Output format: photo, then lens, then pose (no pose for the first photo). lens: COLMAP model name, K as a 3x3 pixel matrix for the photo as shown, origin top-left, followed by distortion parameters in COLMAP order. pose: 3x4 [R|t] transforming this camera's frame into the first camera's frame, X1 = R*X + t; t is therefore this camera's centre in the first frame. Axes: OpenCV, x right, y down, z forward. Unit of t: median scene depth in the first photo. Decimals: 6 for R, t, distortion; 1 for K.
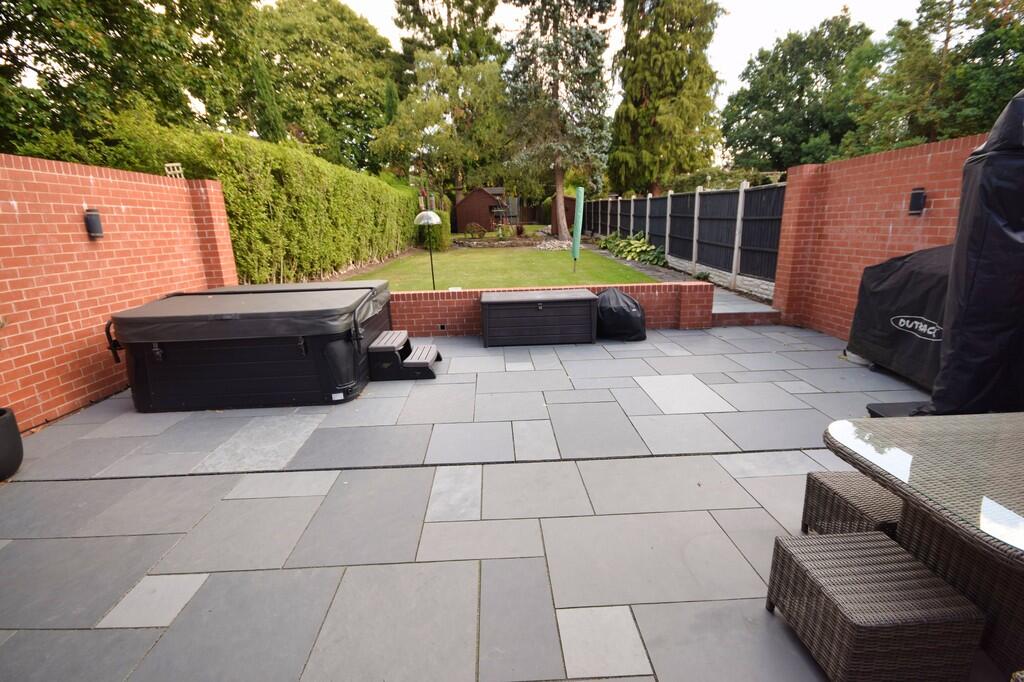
lens RADIAL K [[456.9, 0, 509.4], [0, 456.9, 338.5], [0, 0, 1]] dist [0.004475, -0.006510]
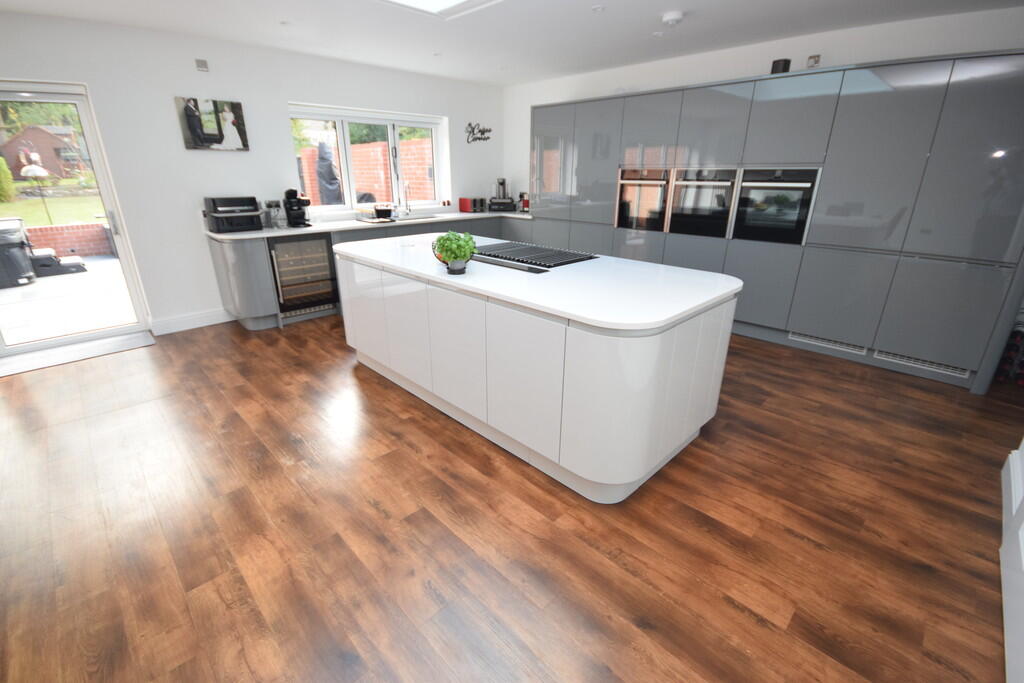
lens RADIAL K [[456.9, 0, 510.2], [0, 456.9, 340.6], [0, 0, 1]] dist [0.004475, -0.006510]
pose [[0.746344, -0.203476, 0.633694, -0.026425], [0.134022, 0.978564, 0.156366, 0.066442], [-0.651927, -0.031774, 0.757616, -0.314191]]
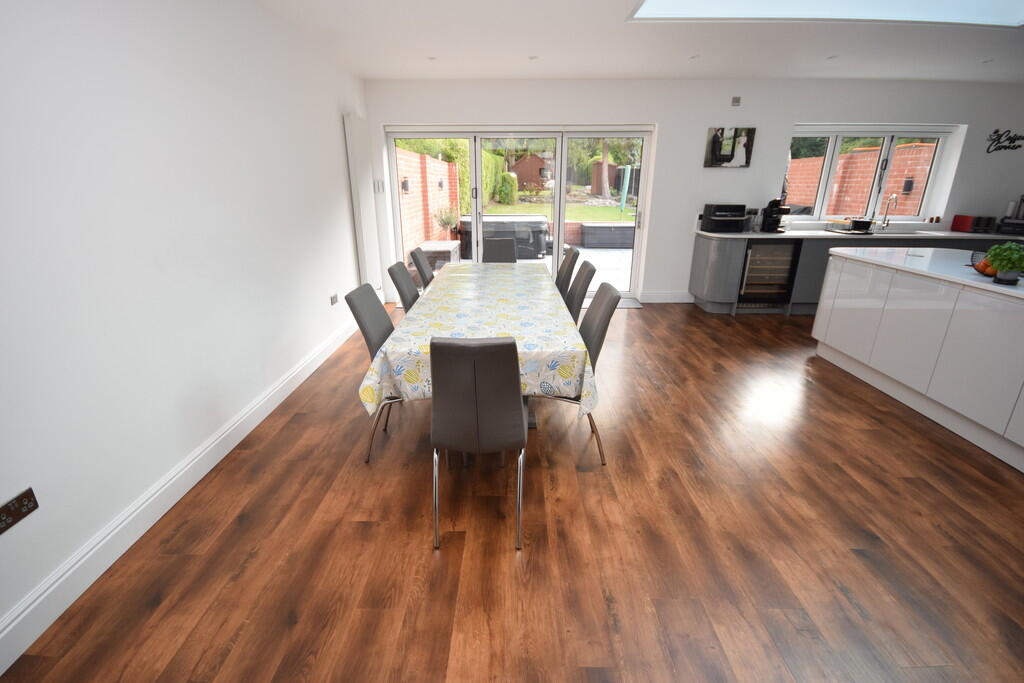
lens RADIAL K [[456.9, 0, 505.5], [0, 456.9, 340.4], [0, 0, 1]] dist [0.004475, -0.006510]
pose [[0.997997, 0.047039, -0.042290, -0.088704], [-0.042958, 0.994767, 0.092701, 0.076378], [0.046429, -0.090699, 0.994795, -0.343135]]
